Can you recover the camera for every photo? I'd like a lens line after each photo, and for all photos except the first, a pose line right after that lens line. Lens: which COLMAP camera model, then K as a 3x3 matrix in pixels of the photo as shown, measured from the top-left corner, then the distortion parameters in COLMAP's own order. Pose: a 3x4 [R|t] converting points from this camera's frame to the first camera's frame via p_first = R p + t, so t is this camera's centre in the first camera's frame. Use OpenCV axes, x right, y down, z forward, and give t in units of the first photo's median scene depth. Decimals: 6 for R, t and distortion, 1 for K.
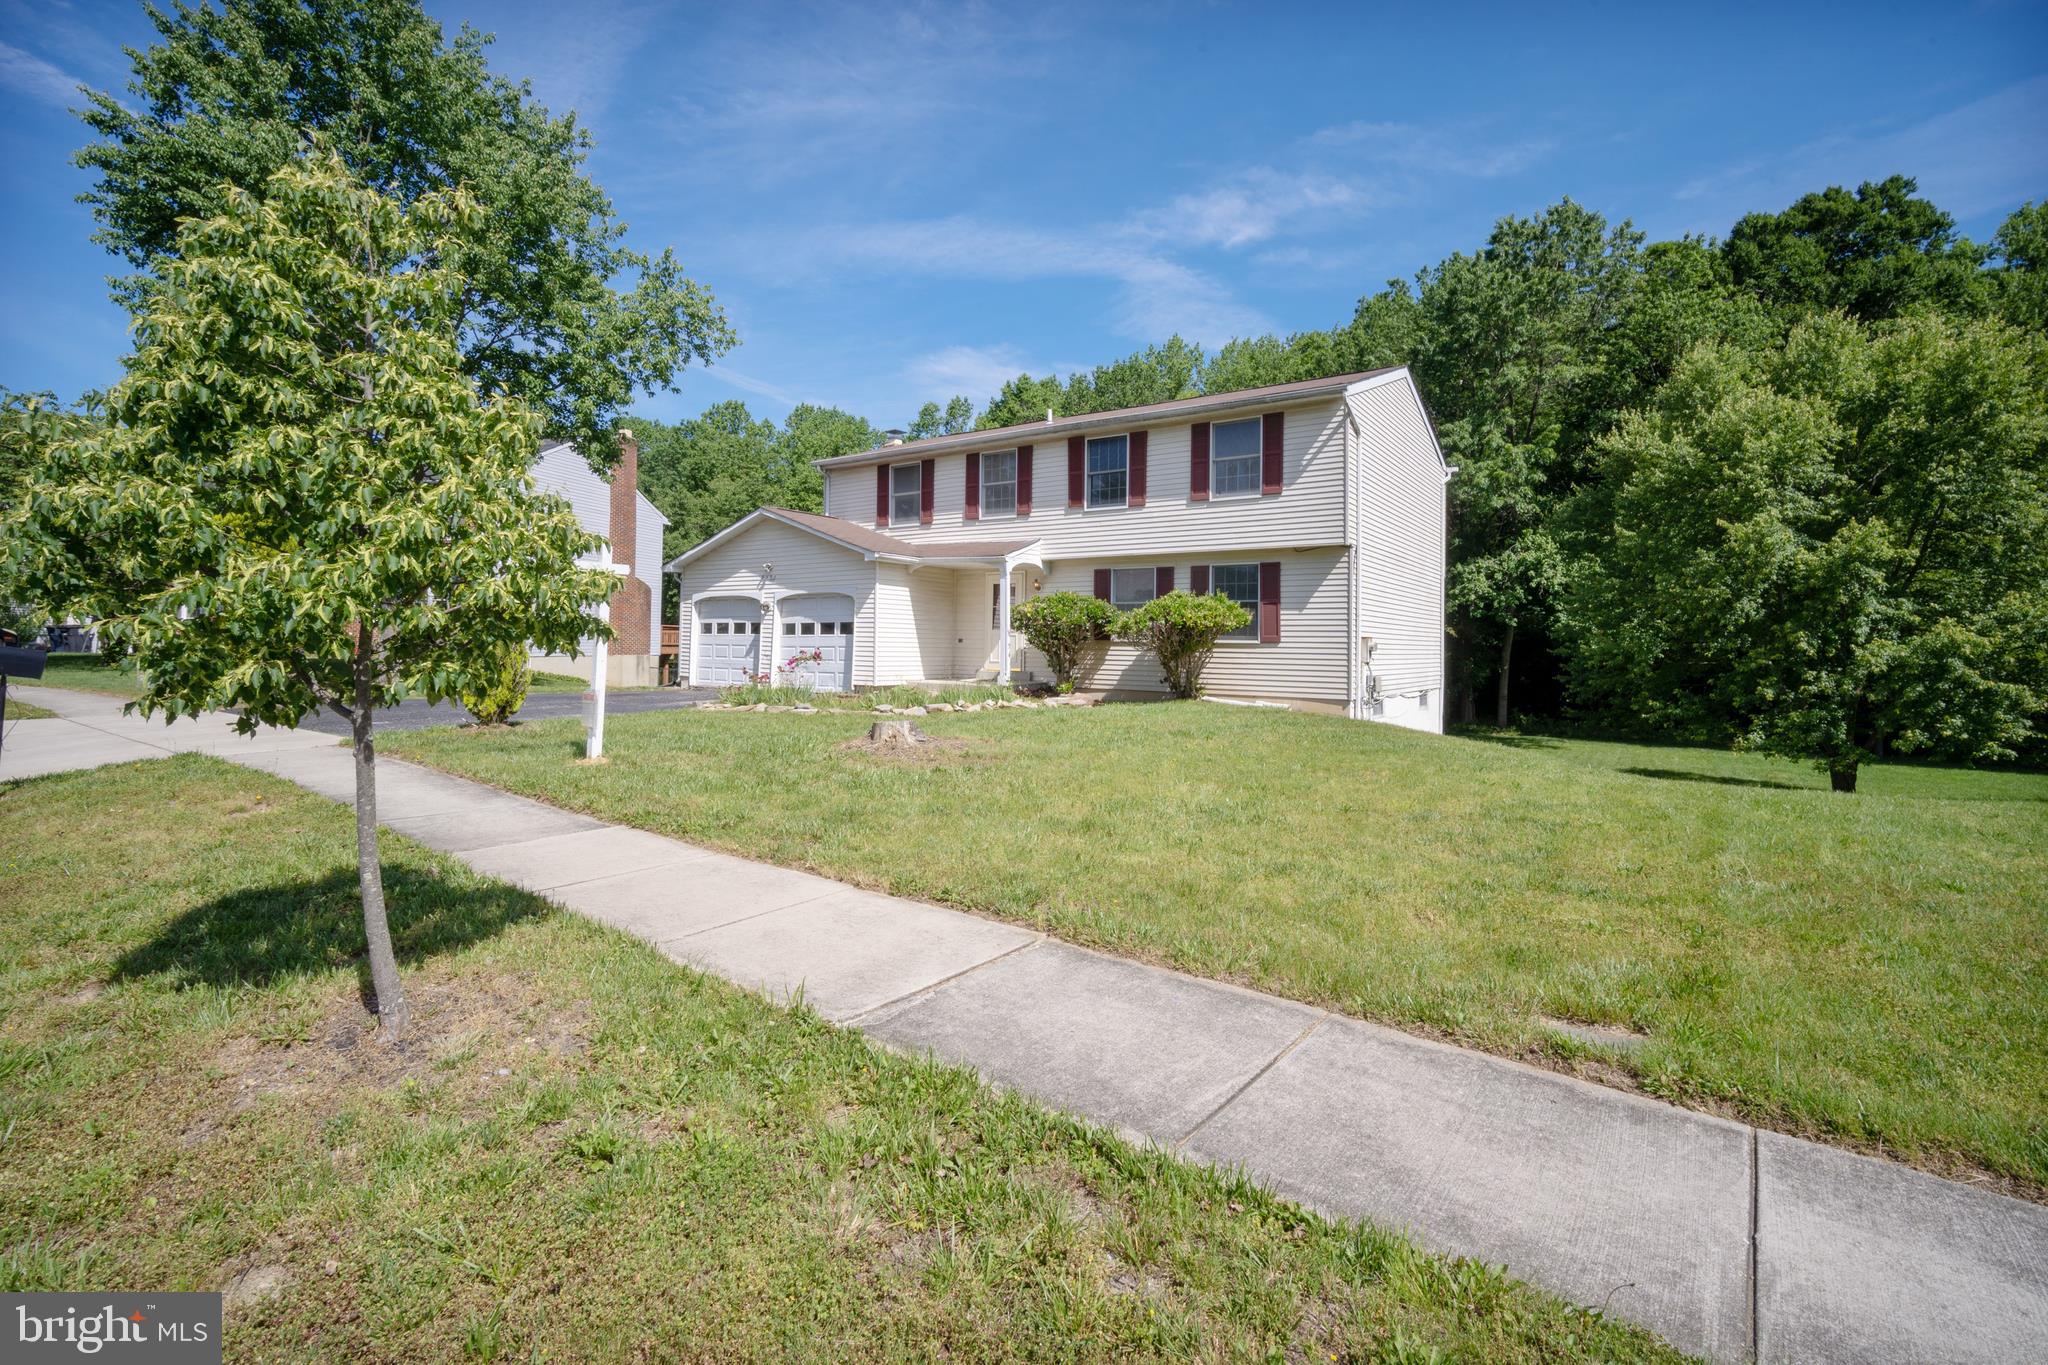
lens RADIAL K [[923.7, 0, 1048.1], [0, 923.7, 620.7], [0, 0, 1]] dist [-0.001065, -0.000031]
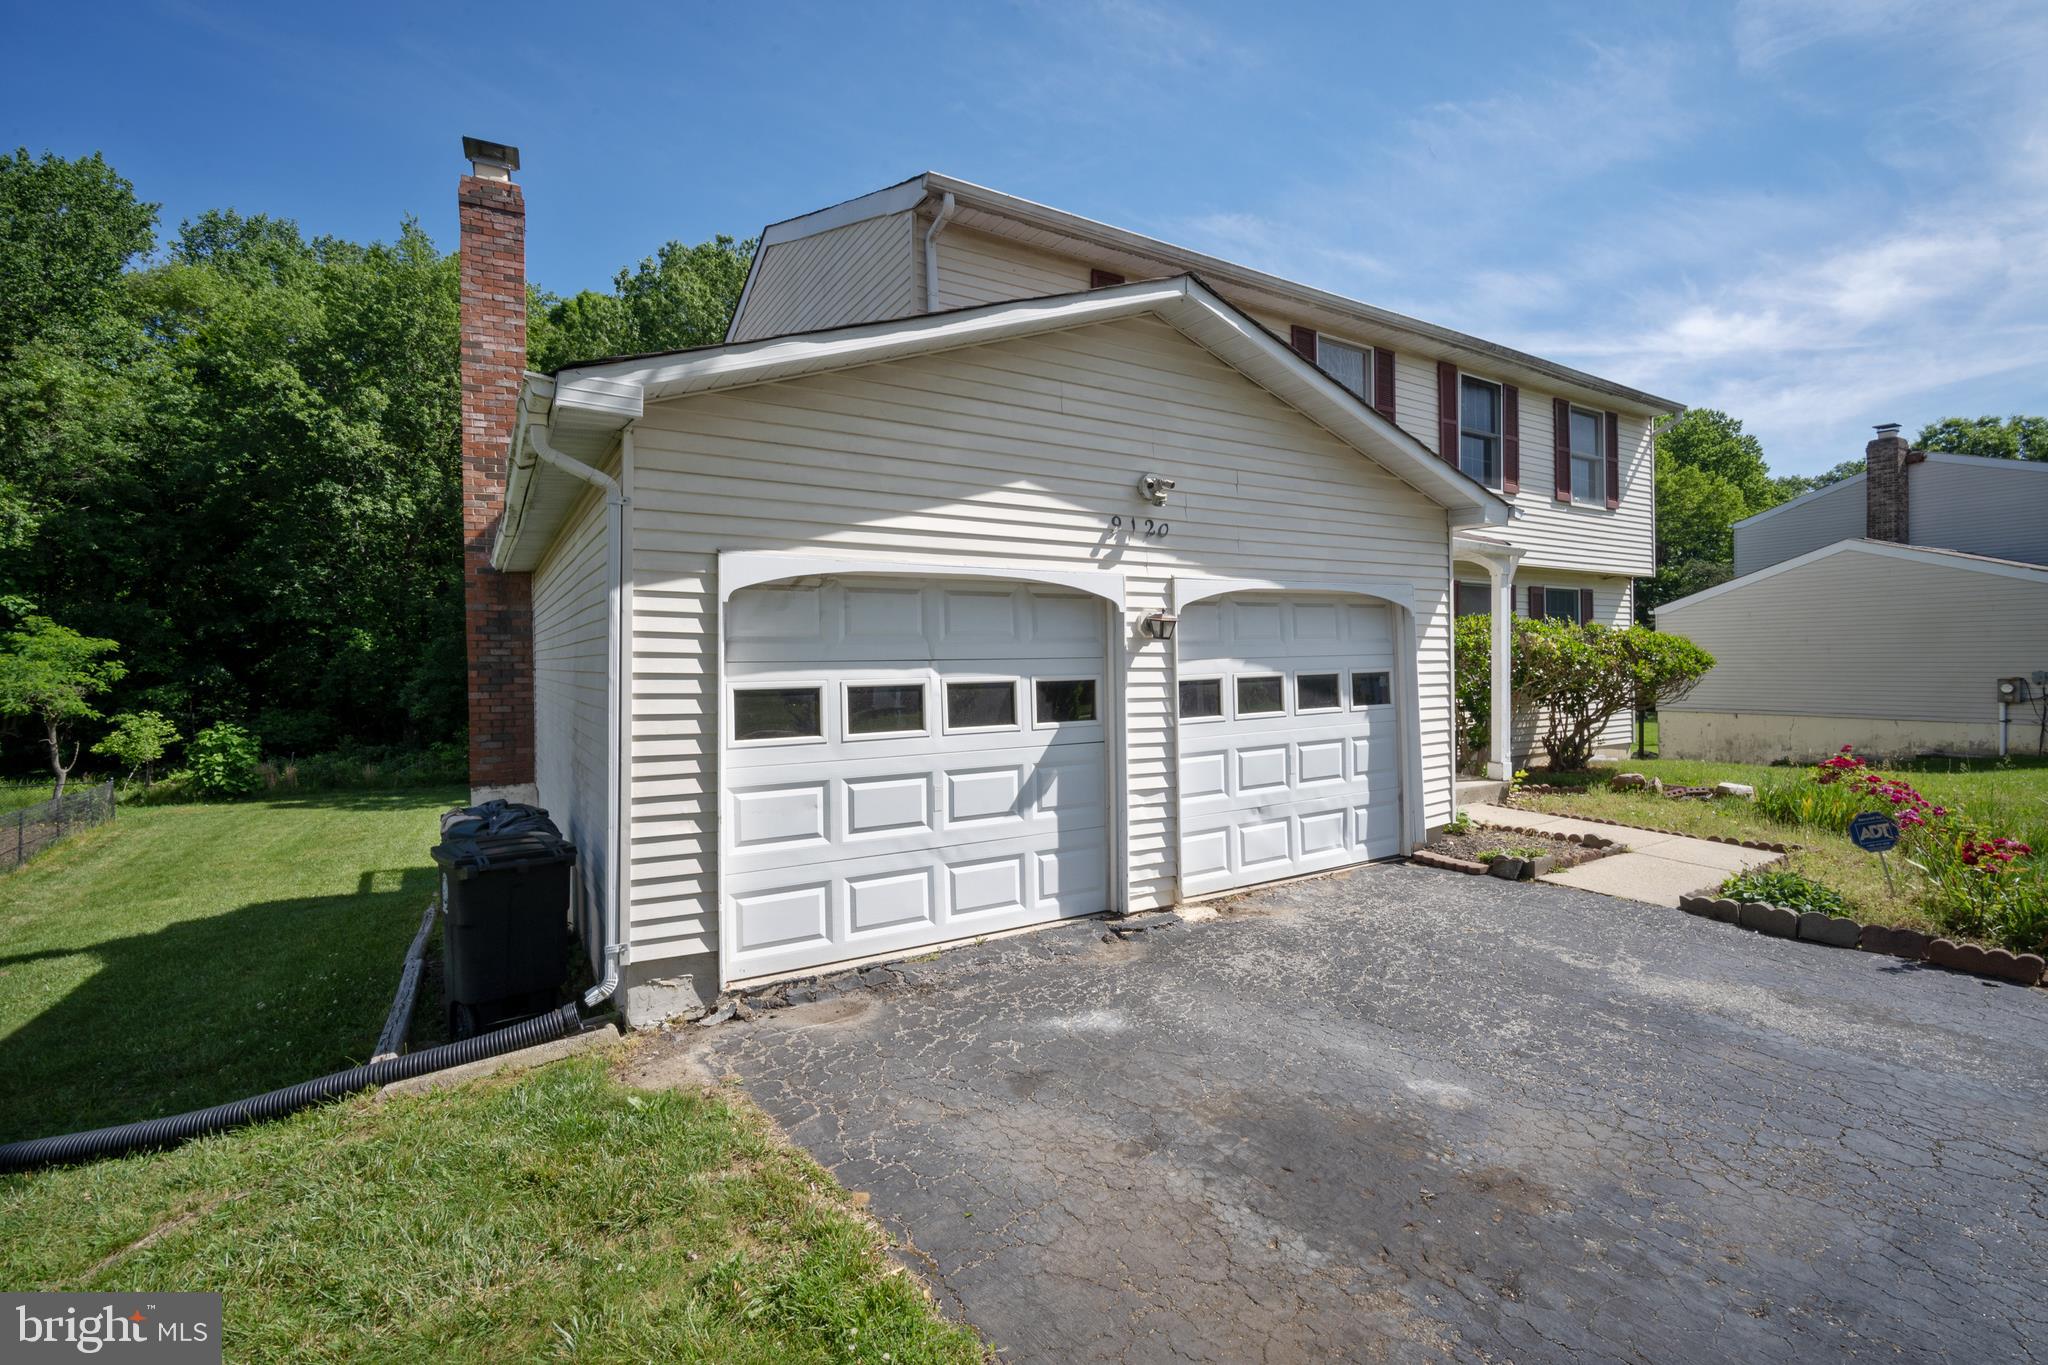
lens RADIAL K [[915.6, 0, 1024.0], [0, 915.6, 682.5], [0, 0, 1]] dist [-0.002265, 0.000278]
pose [[0.398018, -0.031525, 0.916836, -0.648109], [-0.000858, 0.999396, 0.034736, -0.007692], [-0.917377, -0.014612, 0.397750, 1.018635]]
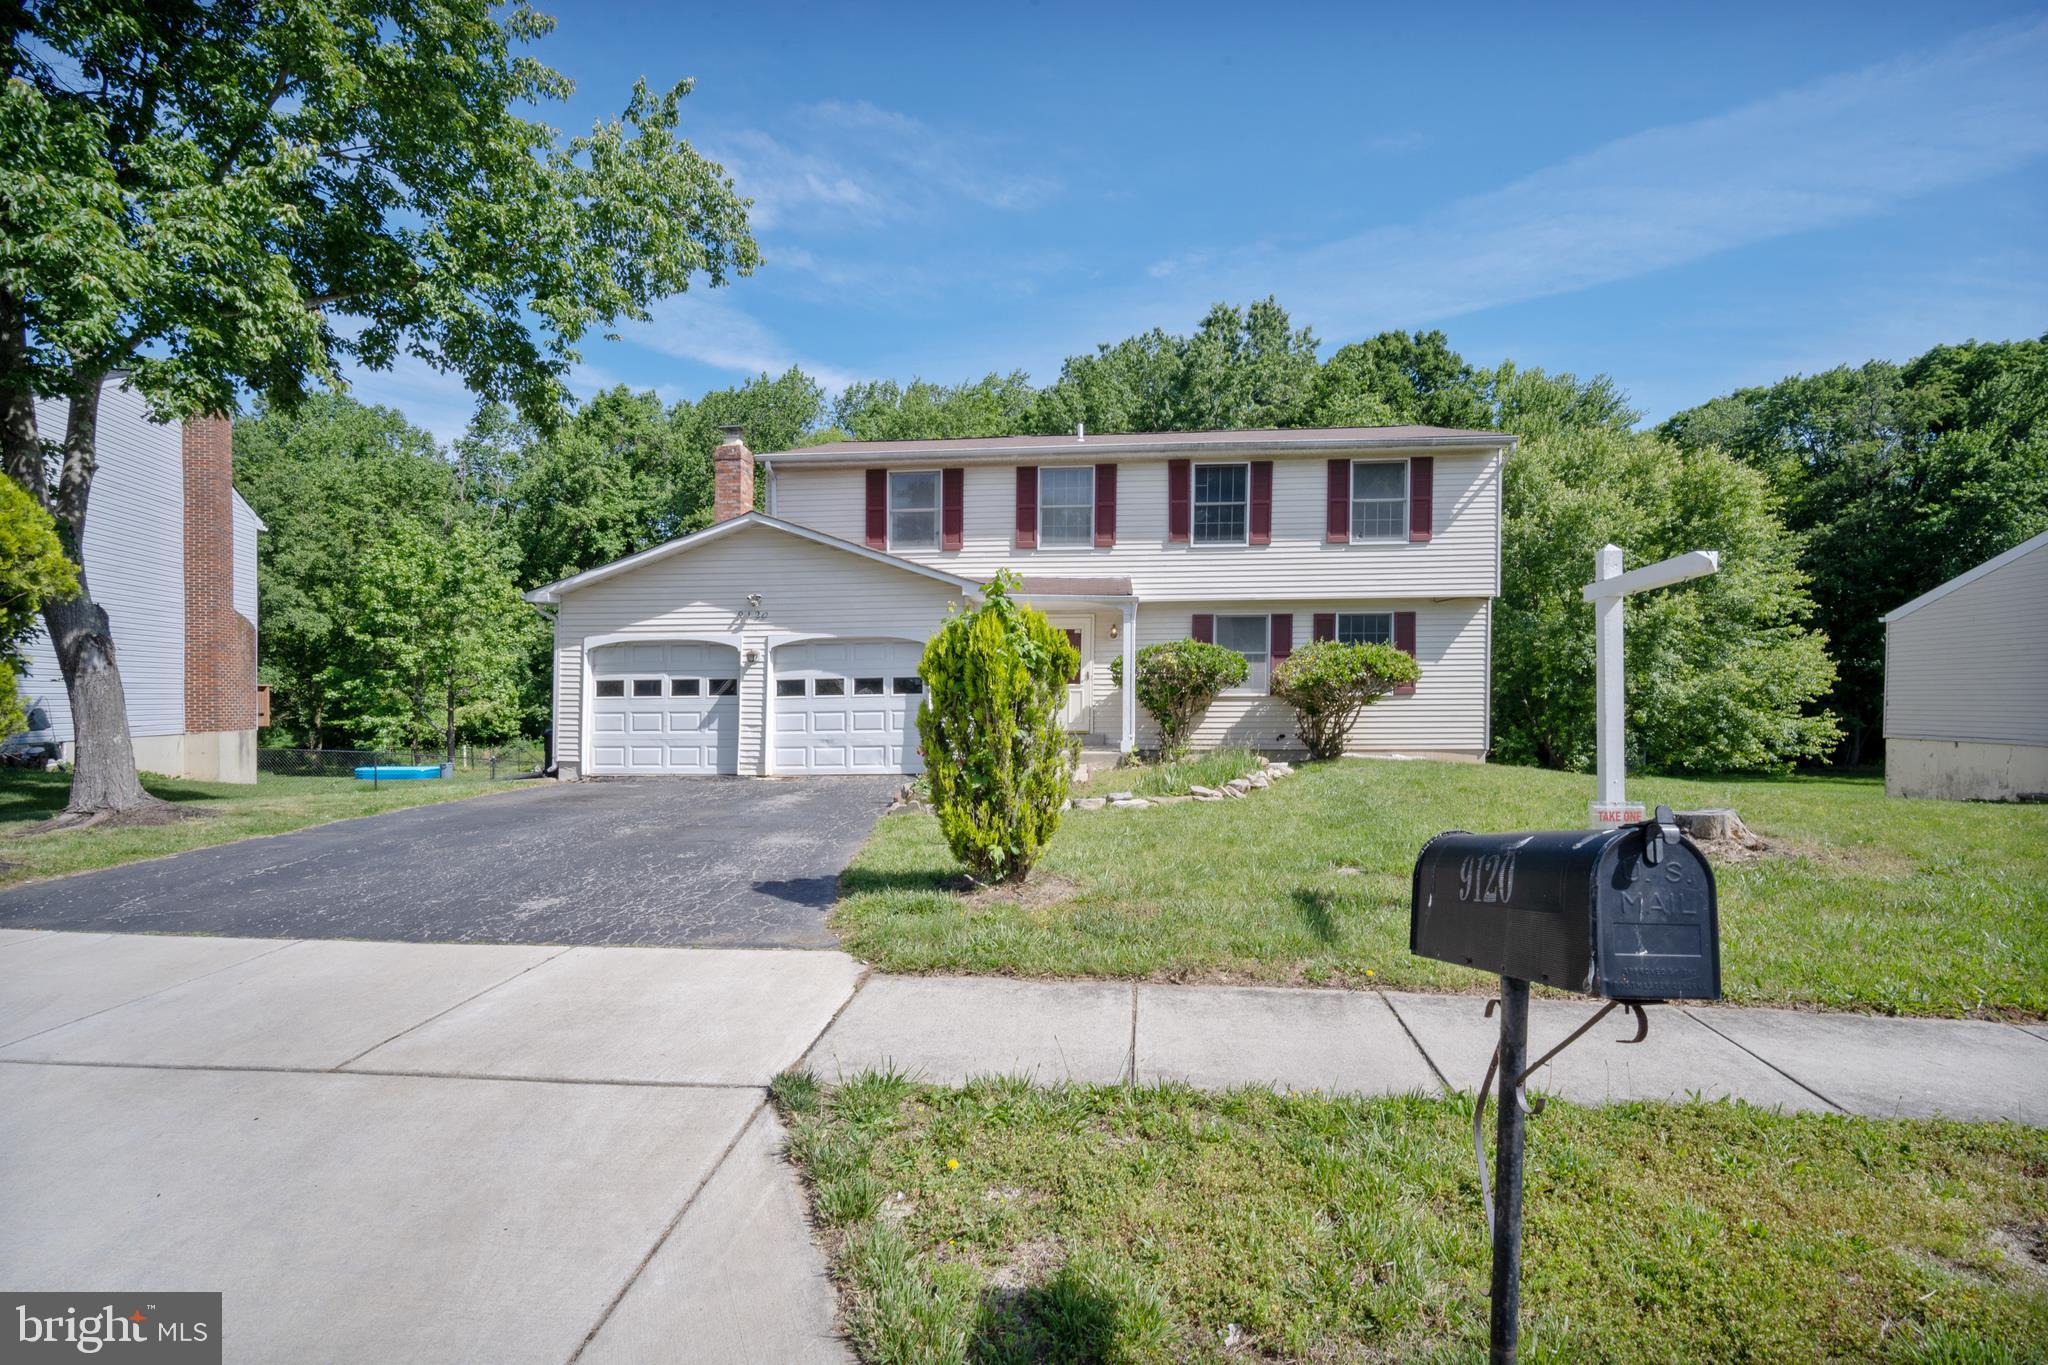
lens RADIAL K [[915.6, 0, 1024.0], [0, 915.6, 682.5], [0, 0, 1]] dist [-0.002265, 0.000278]
pose [[0.870302, -0.010676, 0.492402, -0.516099], [0.004414, 0.999894, 0.013879, -0.004281], [-0.492498, -0.009905, 0.870257, 0.328635]]
